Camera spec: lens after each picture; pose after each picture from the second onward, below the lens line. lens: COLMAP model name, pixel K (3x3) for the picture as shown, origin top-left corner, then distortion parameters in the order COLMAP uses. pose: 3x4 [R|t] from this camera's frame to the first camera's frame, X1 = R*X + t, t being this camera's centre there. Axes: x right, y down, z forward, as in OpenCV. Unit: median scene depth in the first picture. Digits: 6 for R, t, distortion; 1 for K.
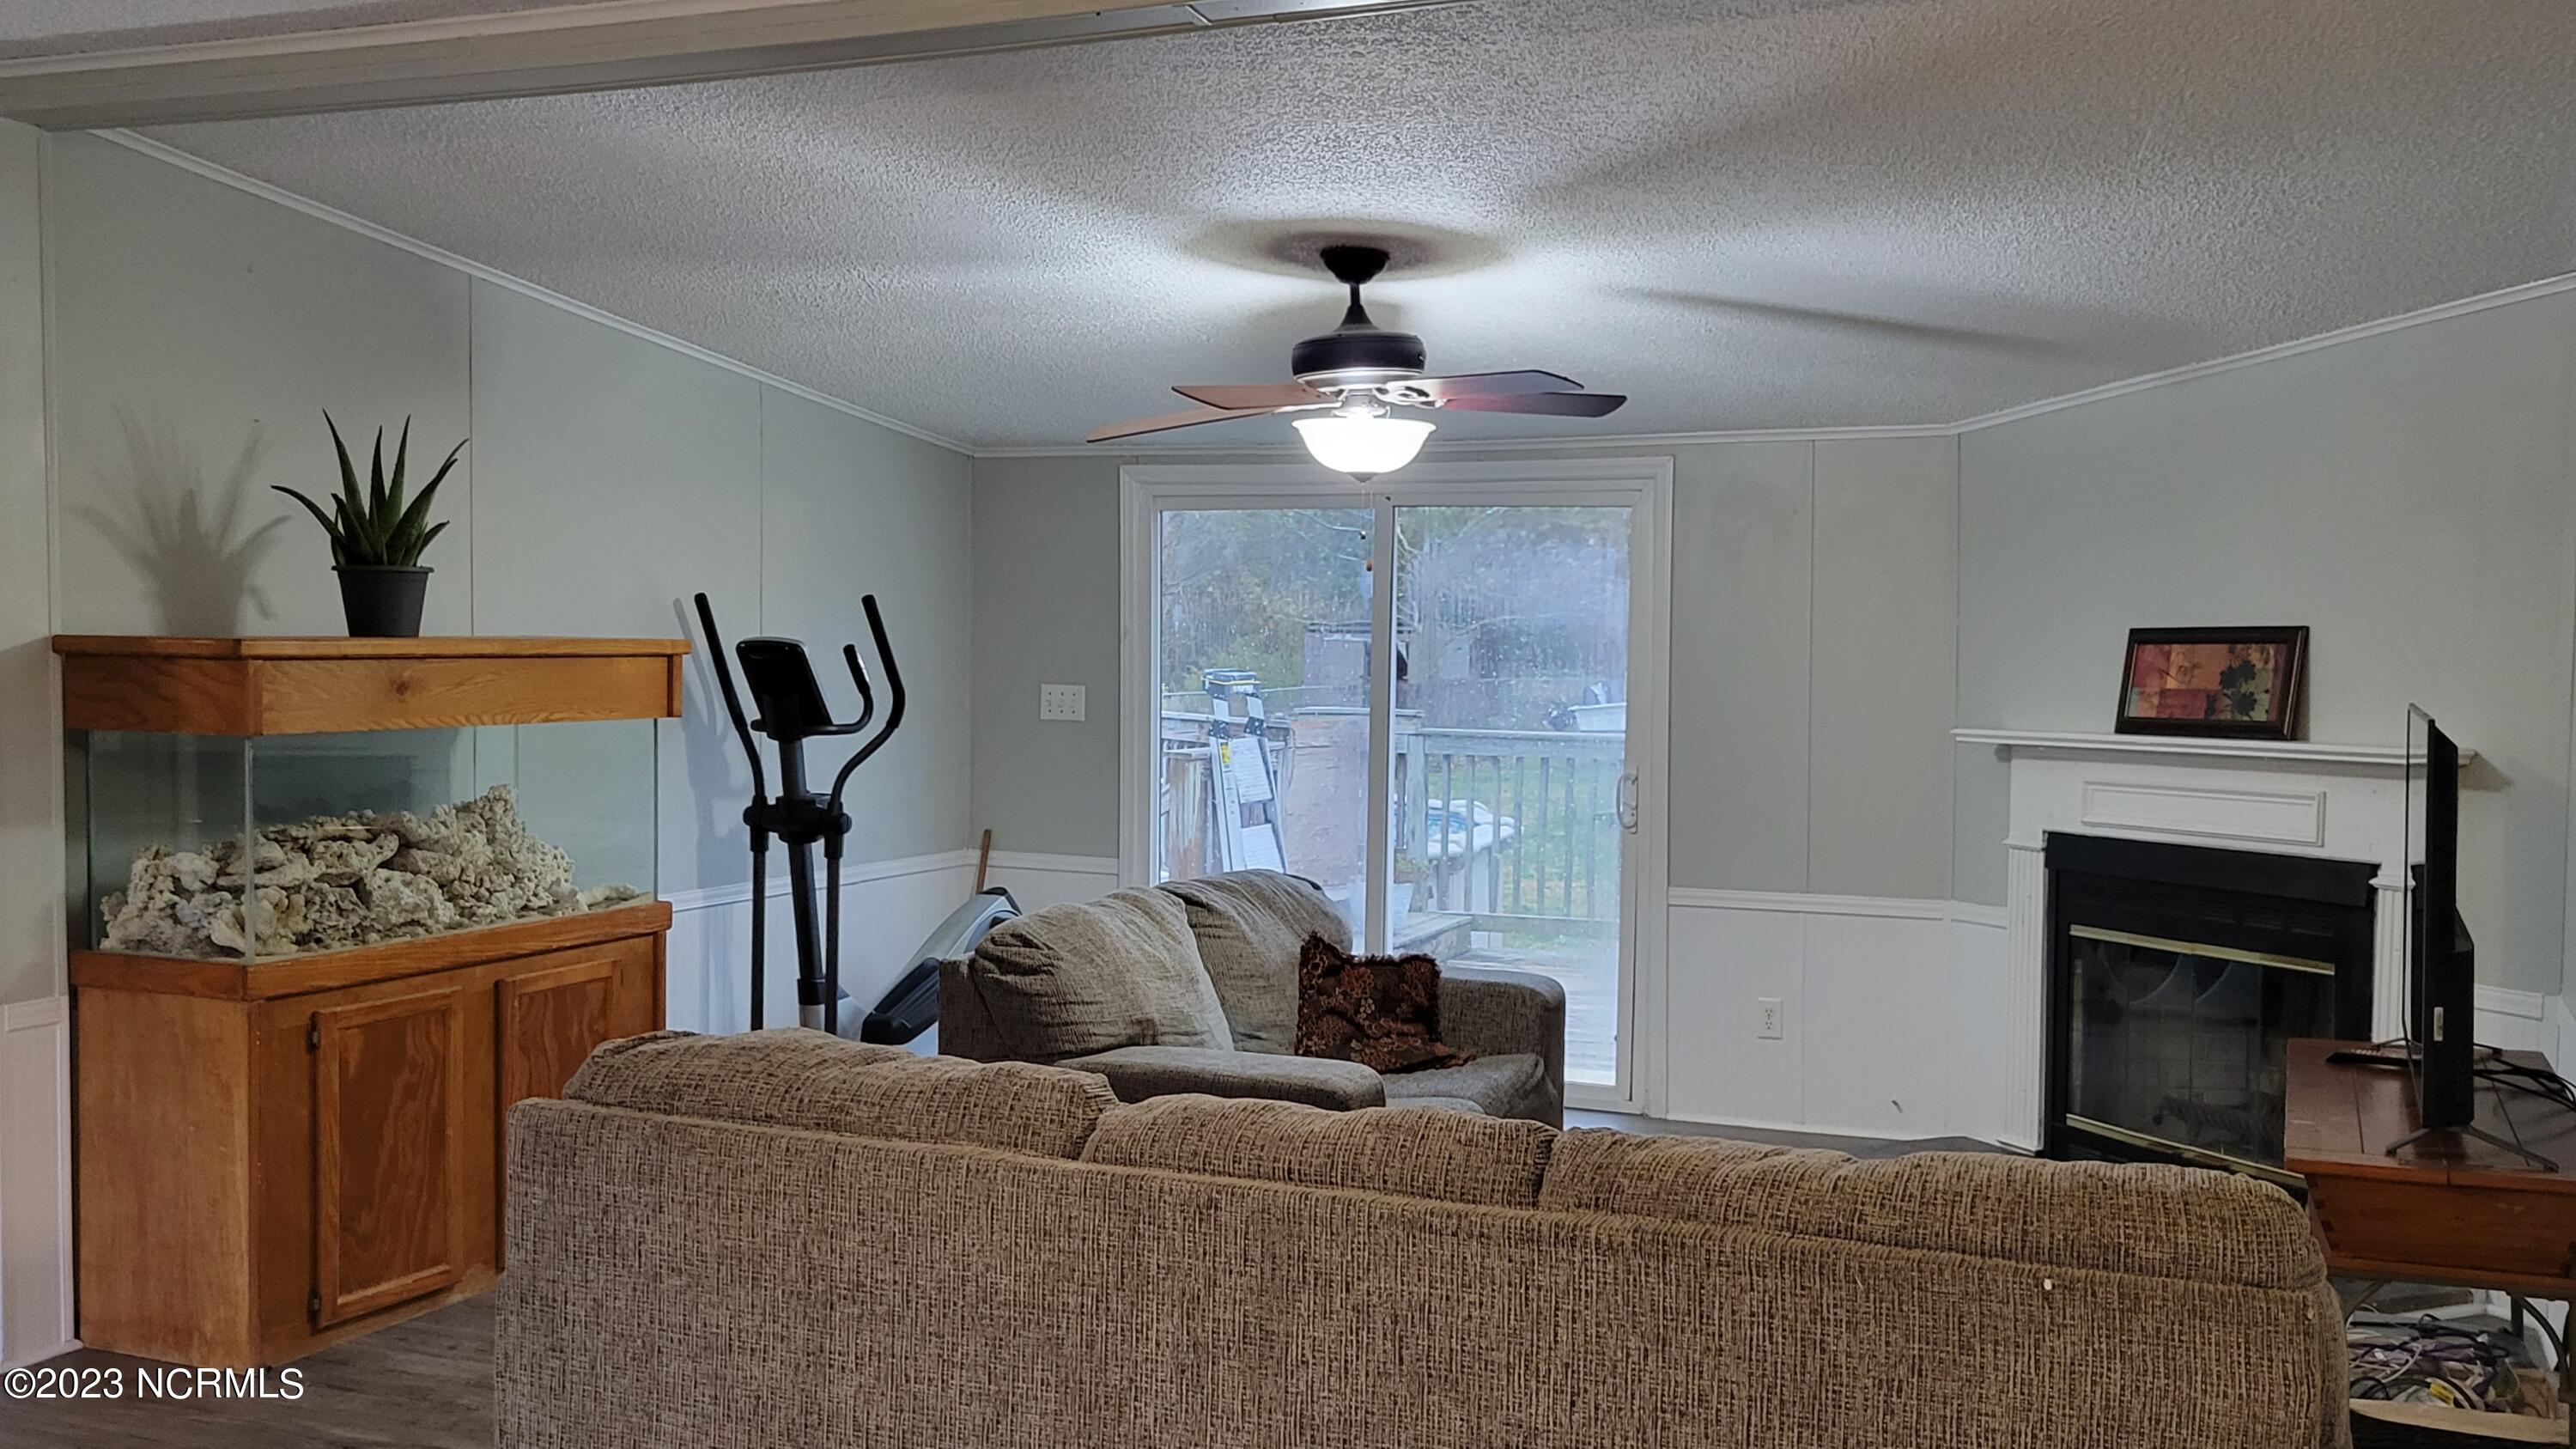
lens RADIAL K [[2440.2, 0, 1280.7], [0, 2440.2, 727.2], [0, 0, 1]] dist [0.027364, 0.000000]
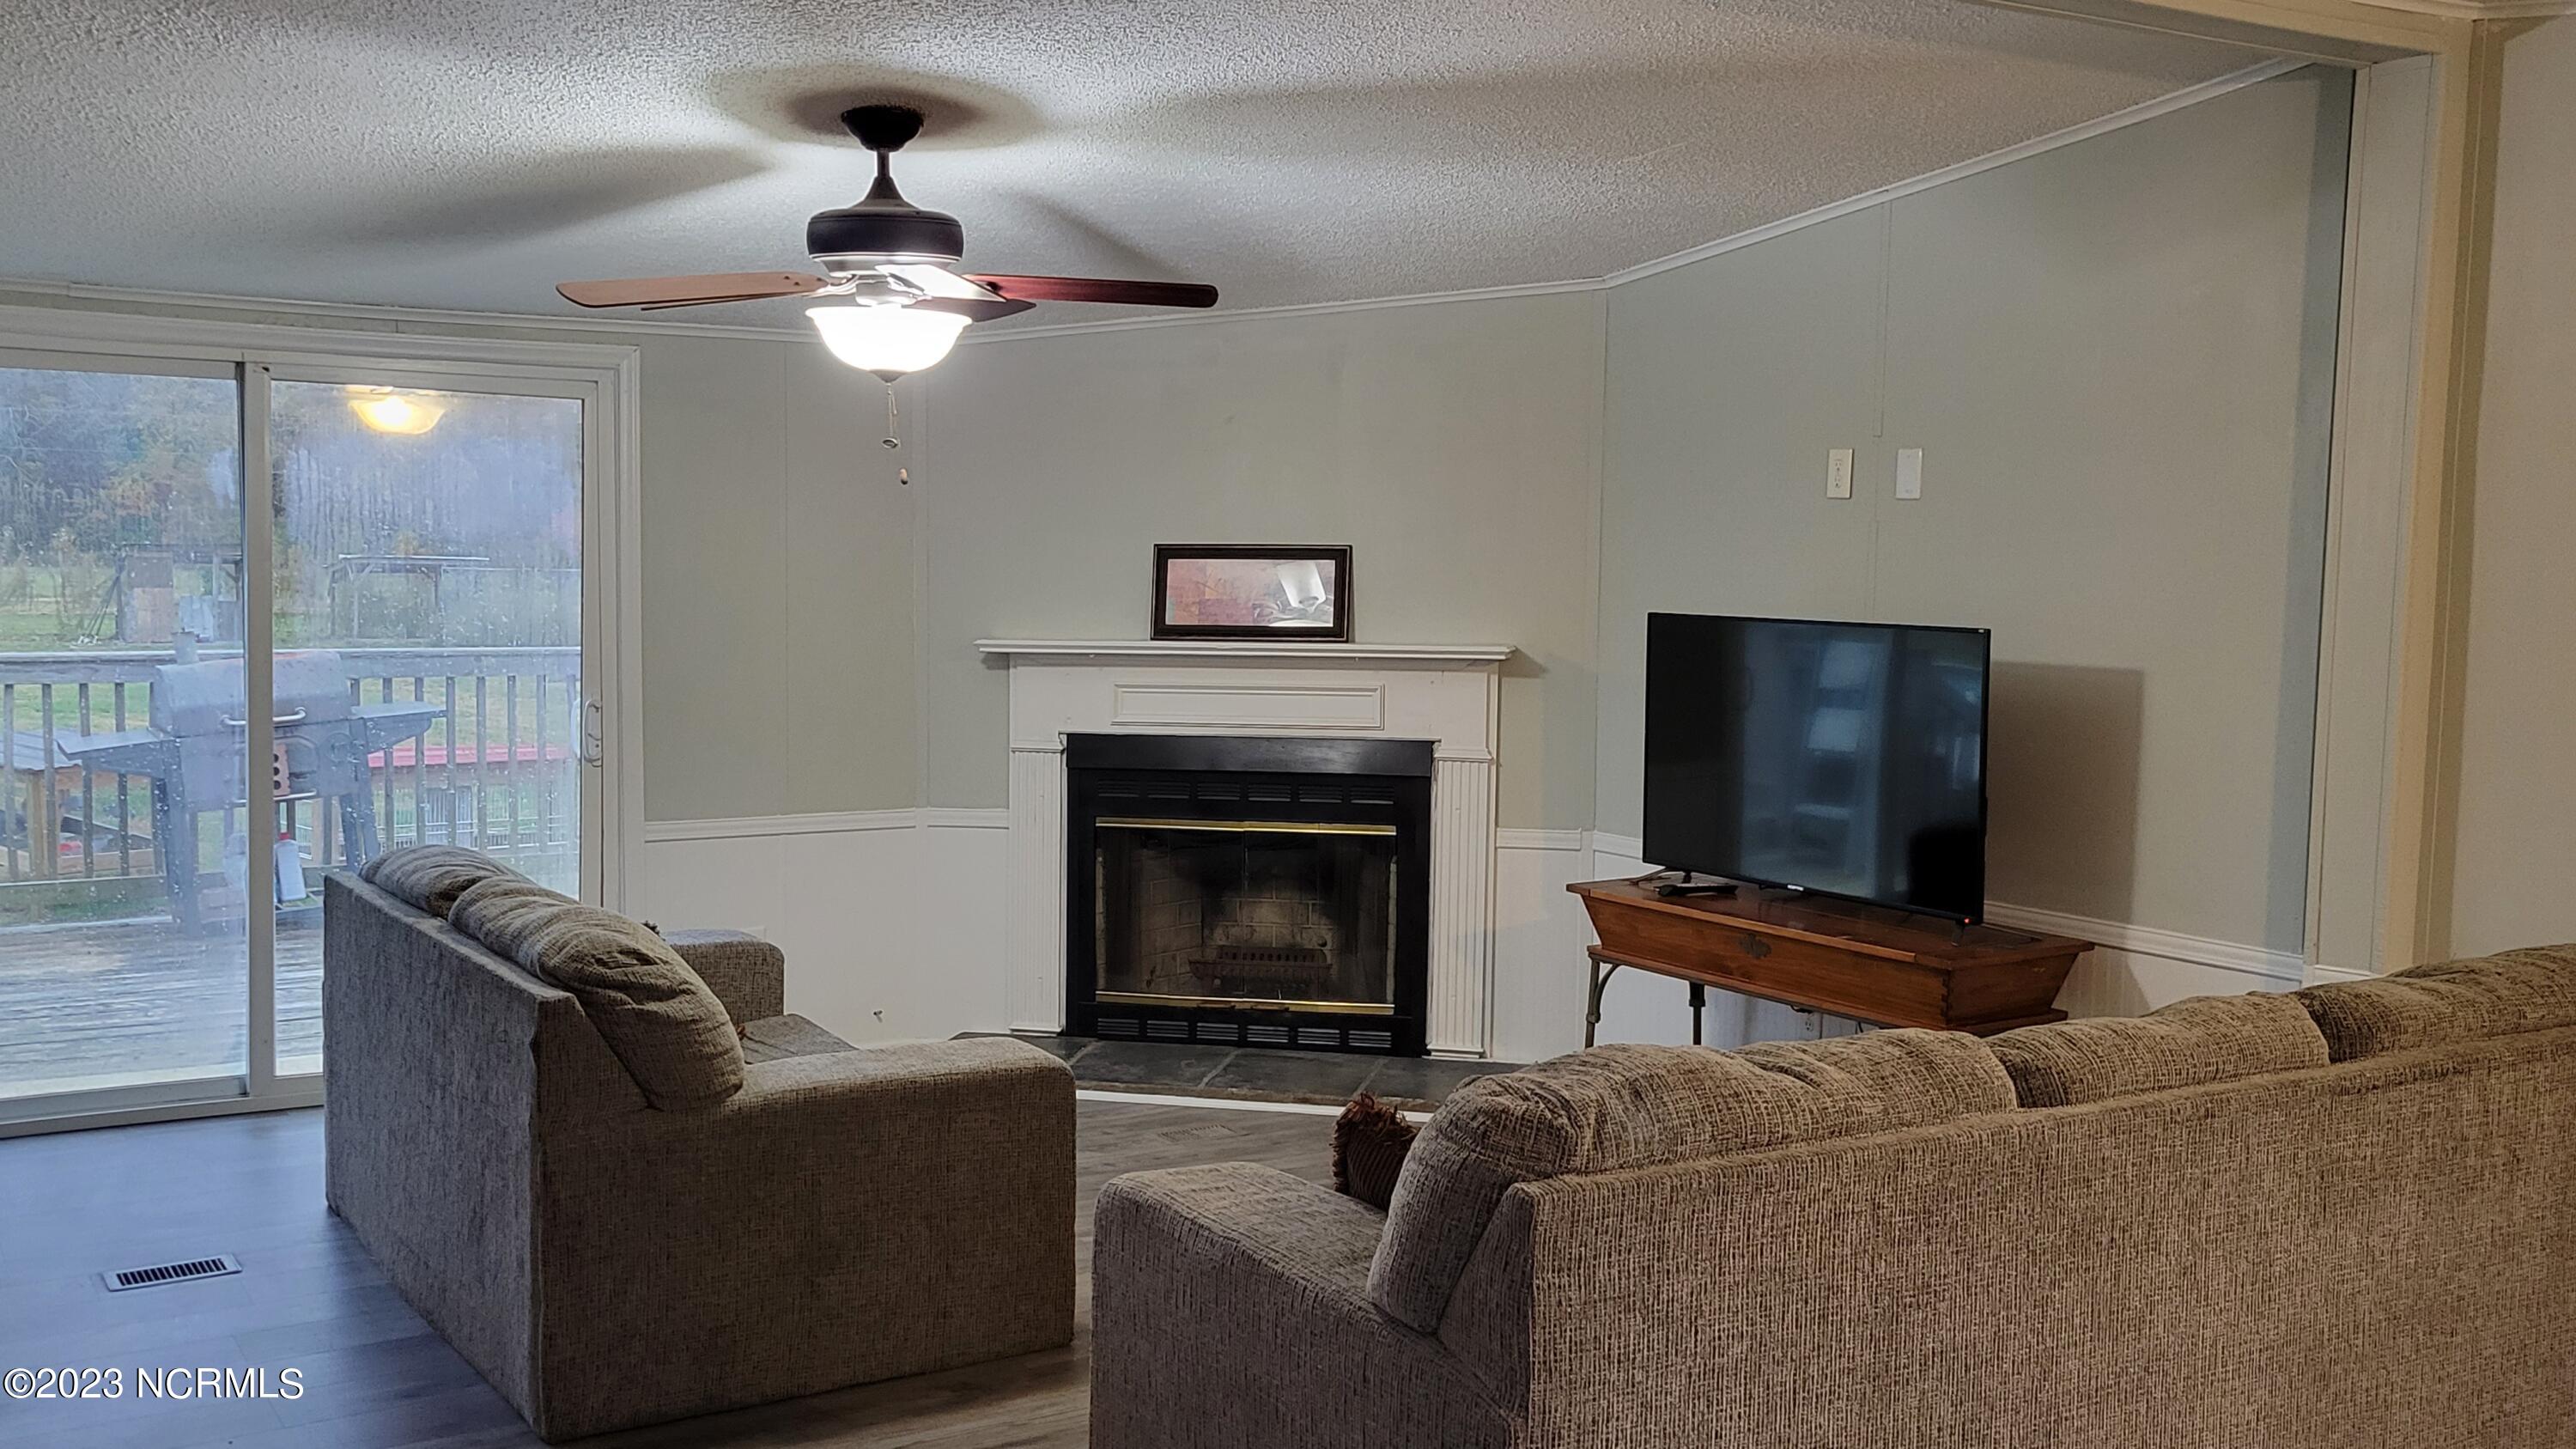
lens RADIAL K [[2440.2, 0, 1281.7], [0, 2440.2, 720.6], [0, 0, 1]] dist [0.027364, 0.000000]
pose [[0.565237, -0.060472, 0.822709, -0.613586], [0.021491, 0.998050, 0.058595, -0.028174], [-0.824649, -0.015439, 0.565434, 0.387062]]
